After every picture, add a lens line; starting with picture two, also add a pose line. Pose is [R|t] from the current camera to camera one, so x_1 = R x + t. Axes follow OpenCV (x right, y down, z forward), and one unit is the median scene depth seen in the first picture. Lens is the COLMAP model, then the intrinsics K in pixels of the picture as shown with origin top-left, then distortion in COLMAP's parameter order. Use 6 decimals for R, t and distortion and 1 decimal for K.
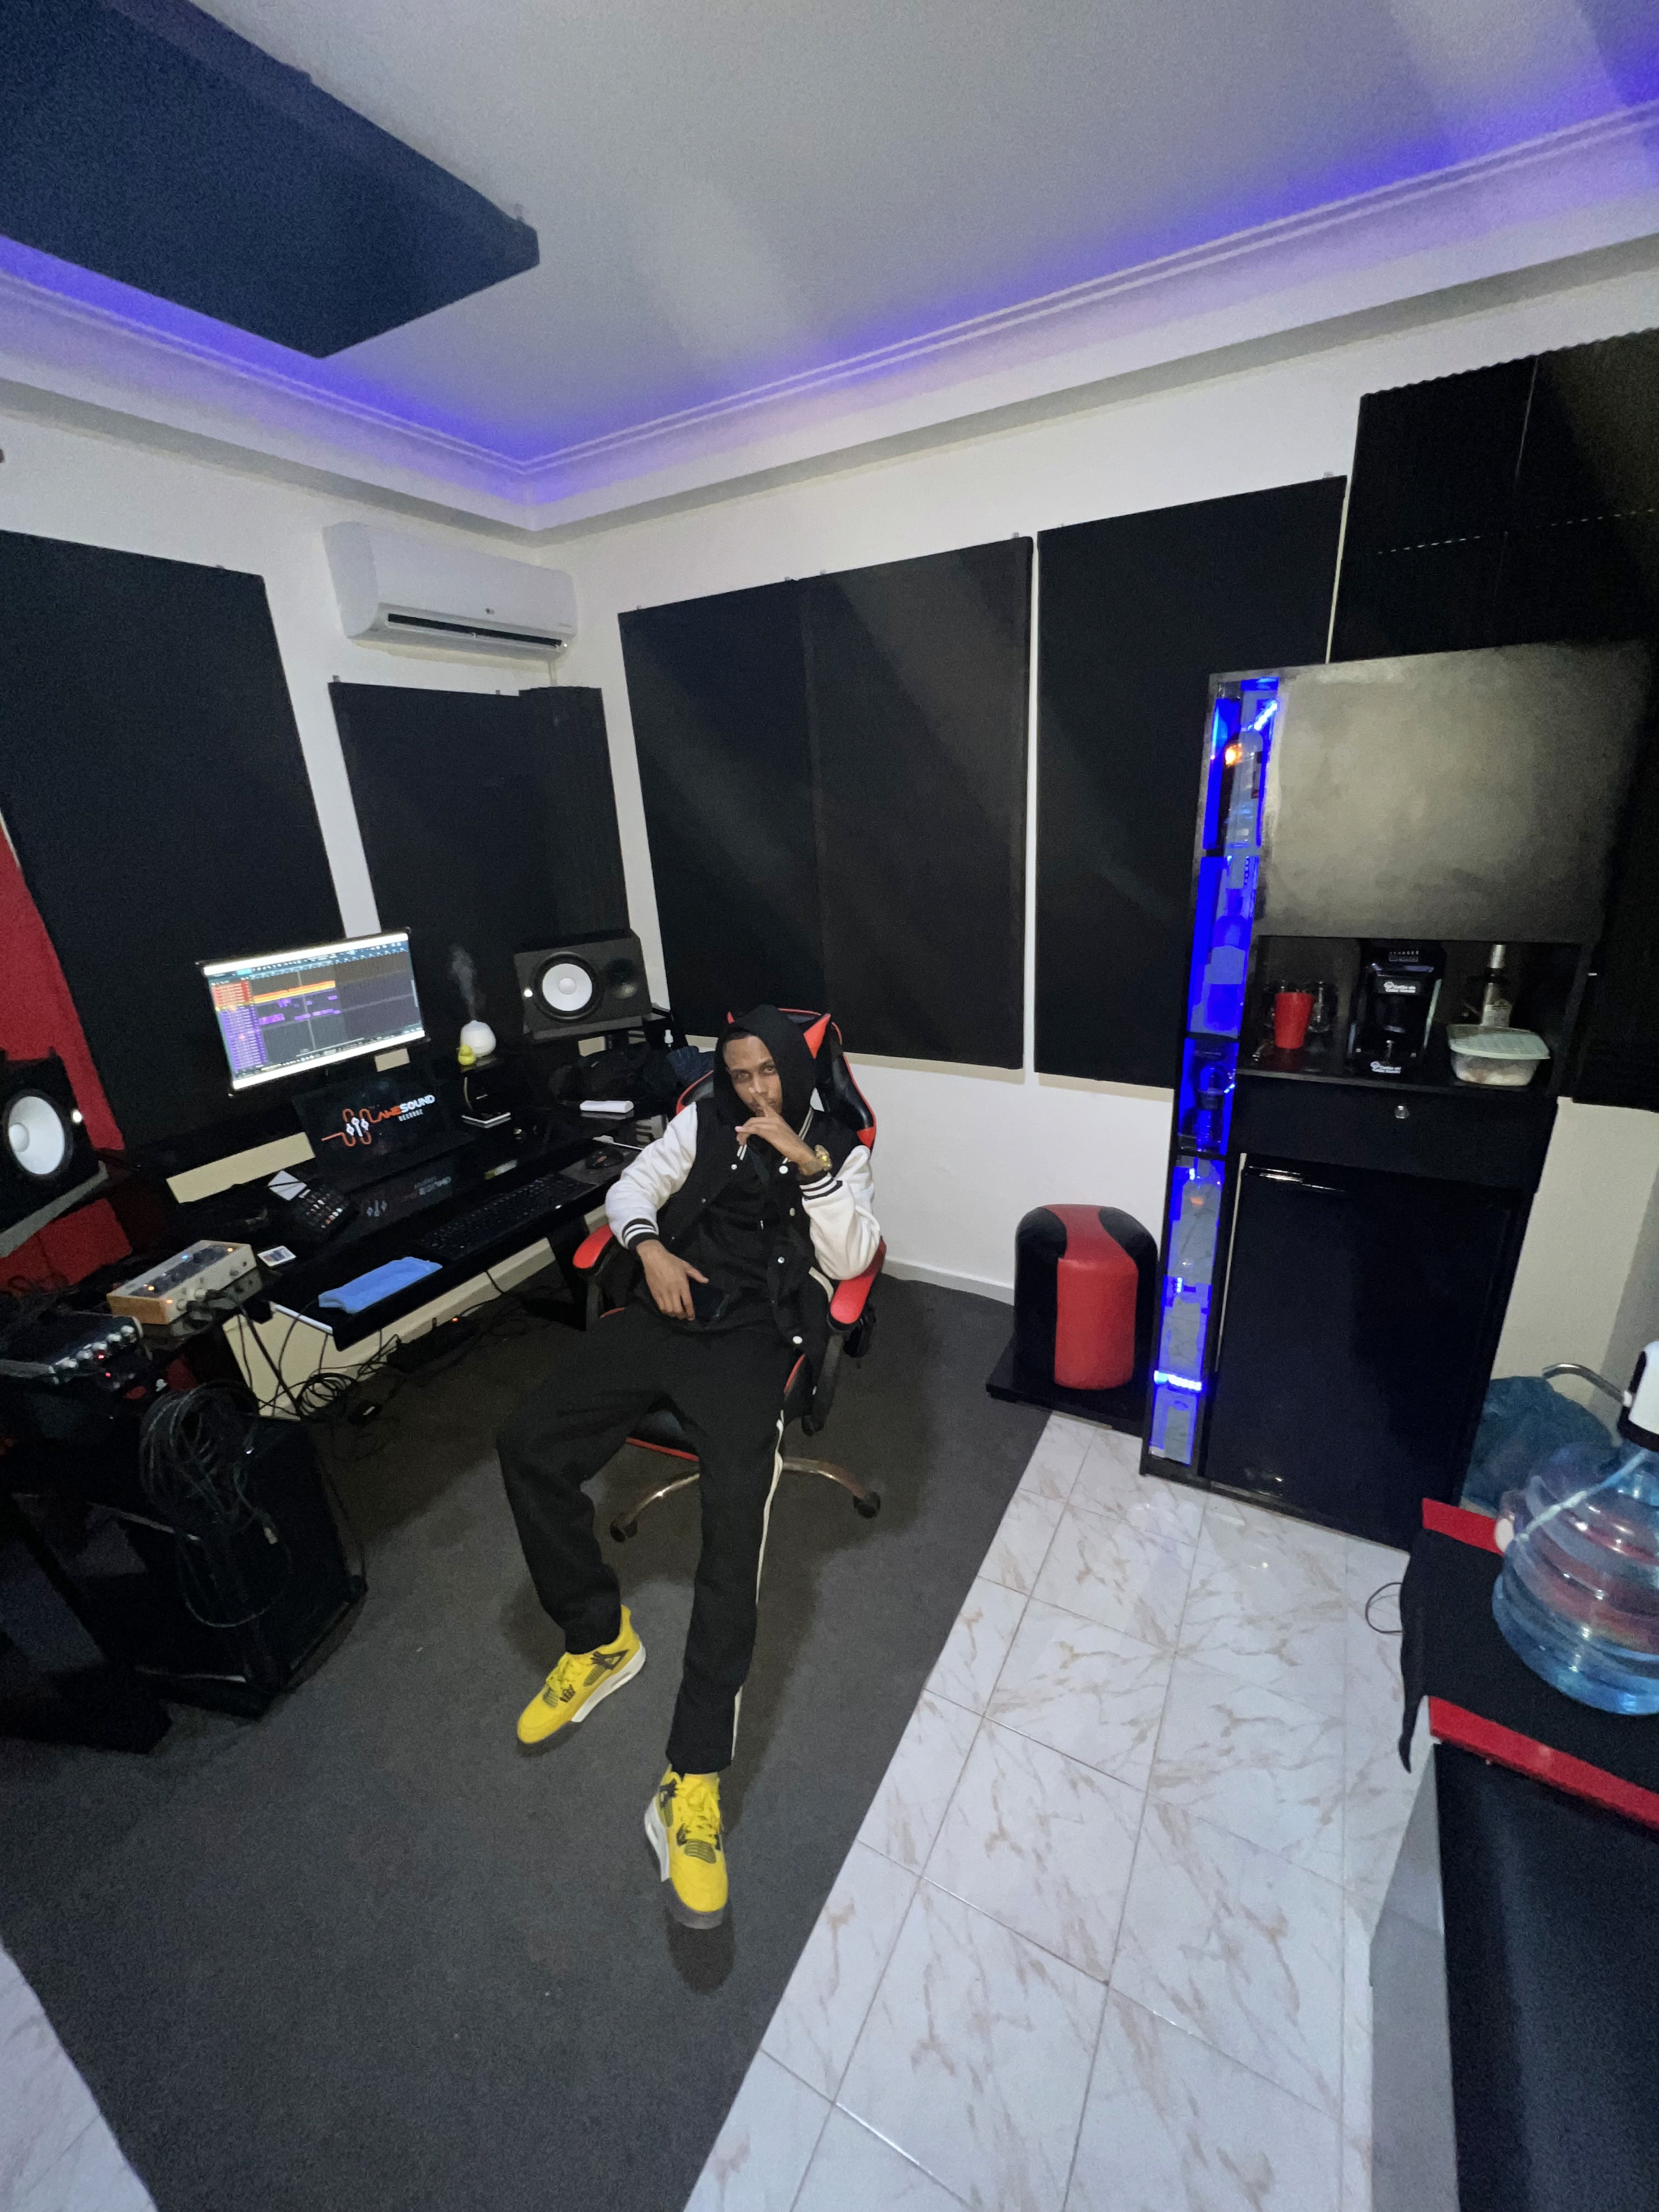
lens RADIAL K [[873.0, 0, 831.3], [0, 873.0, 1108.5], [0, 0, 1]] dist [-0.007732, 0.000809]
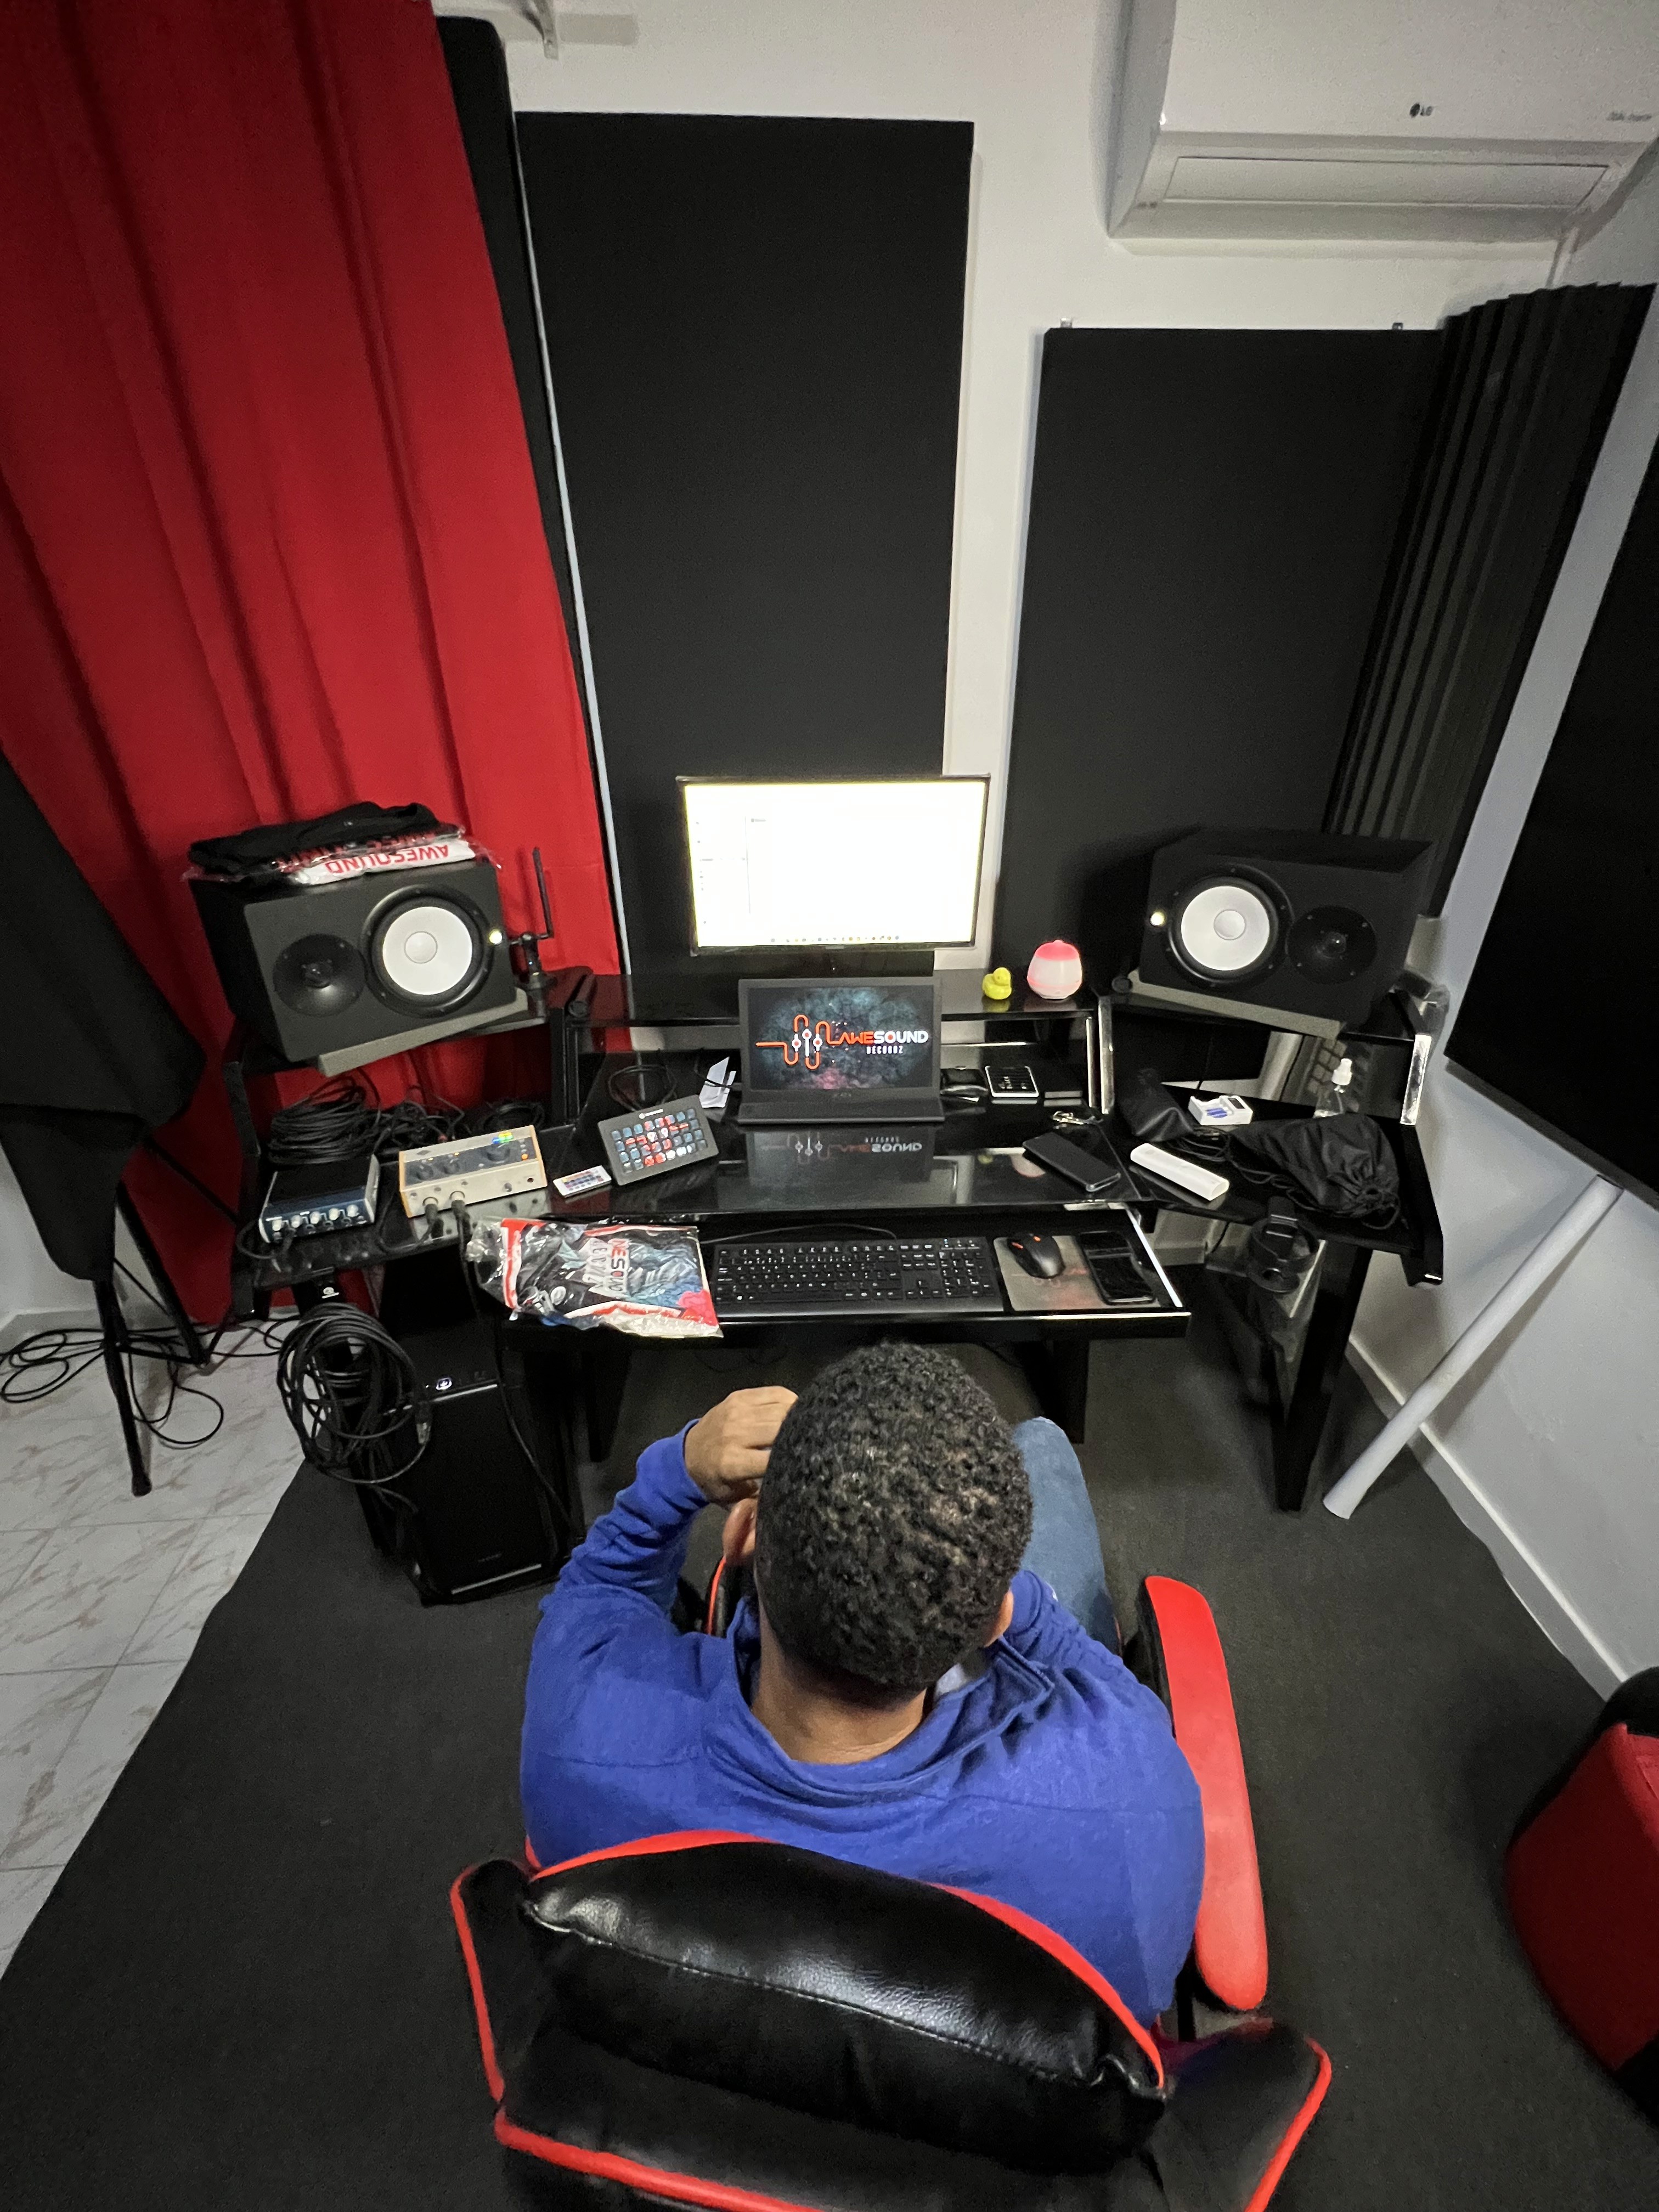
lens RADIAL K [[879.5, 0, 843.2], [0, 879.5, 1110.9], [0, 0, 1]] dist [-0.006781, 0.001362]
pose [[0.544631, 0.457462, -0.702927, 0.021489], [-0.300907, 0.888921, 0.345362, -0.229777], [0.782836, 0.023421, 0.621787, 0.678022]]
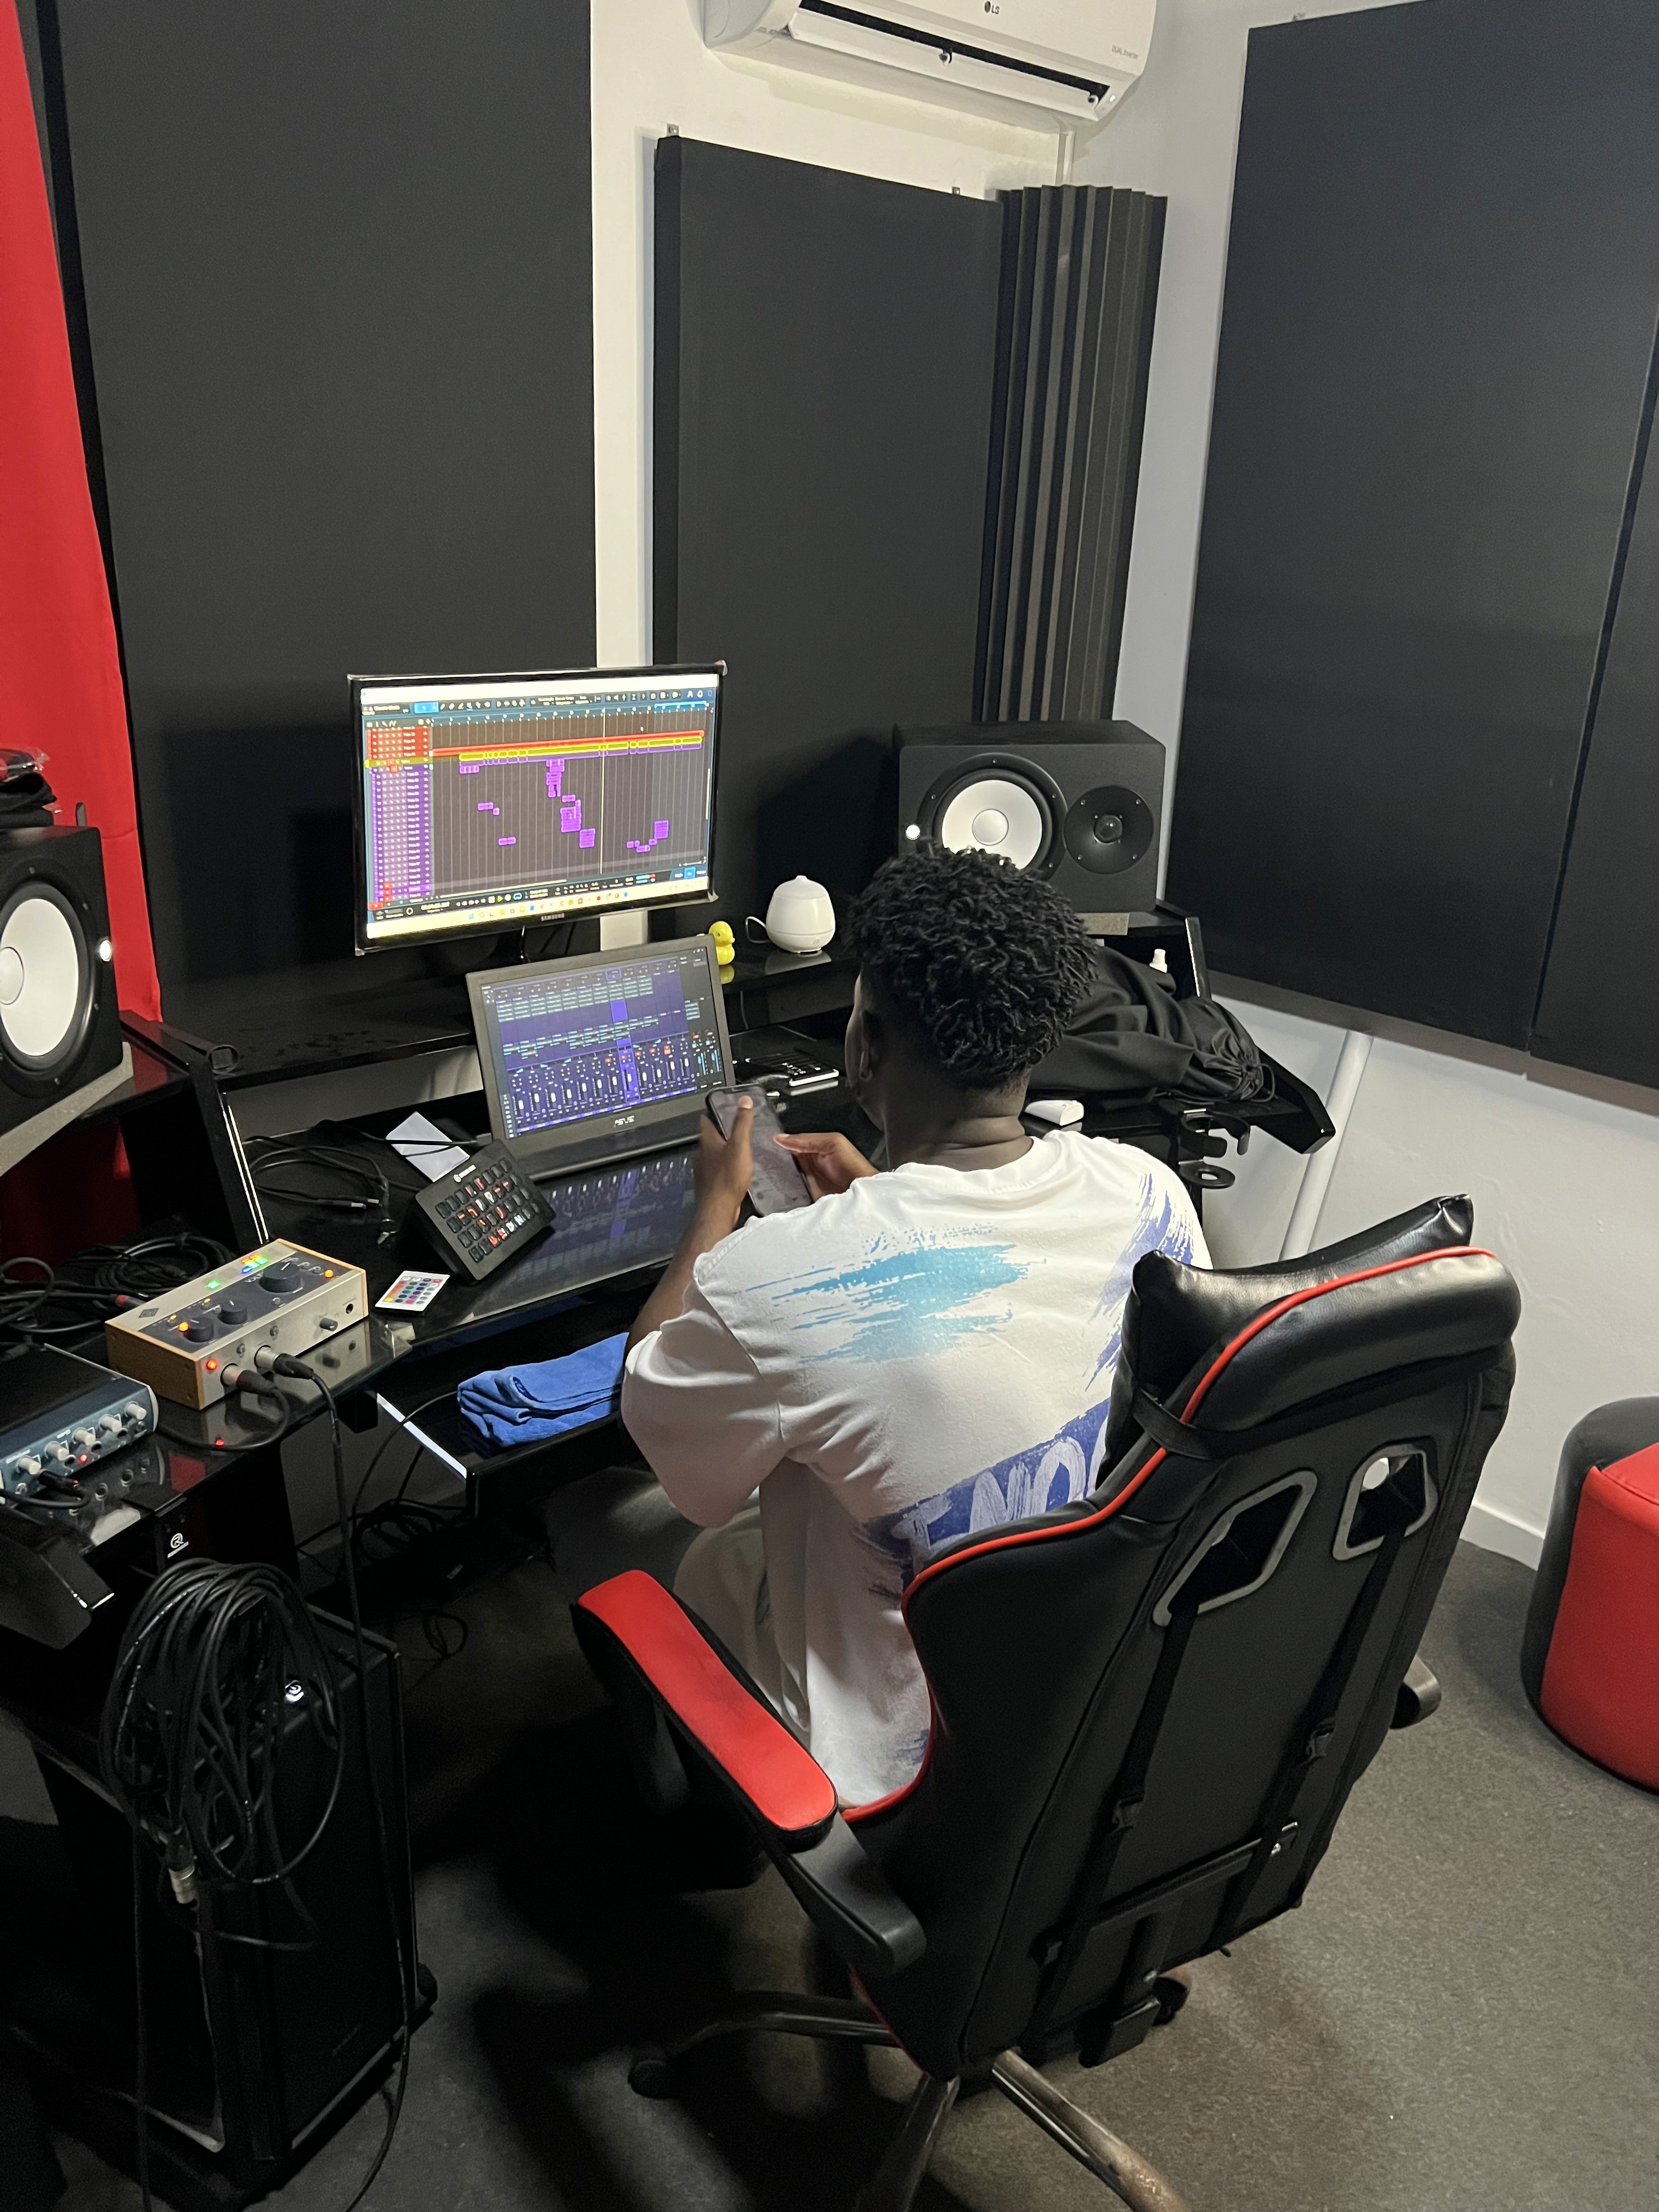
lens RADIAL K [[1646.3, 0, 822.5], [0, 1646.3, 1104.3], [0, 0, 1]] dist [0.054548, -0.062543]
pose [[0.948339, 0.189247, -0.254635, -0.196718], [-0.184927, 0.981895, 0.041030, -0.018322], [0.257789, 0.008178, 0.966167, 0.164611]]
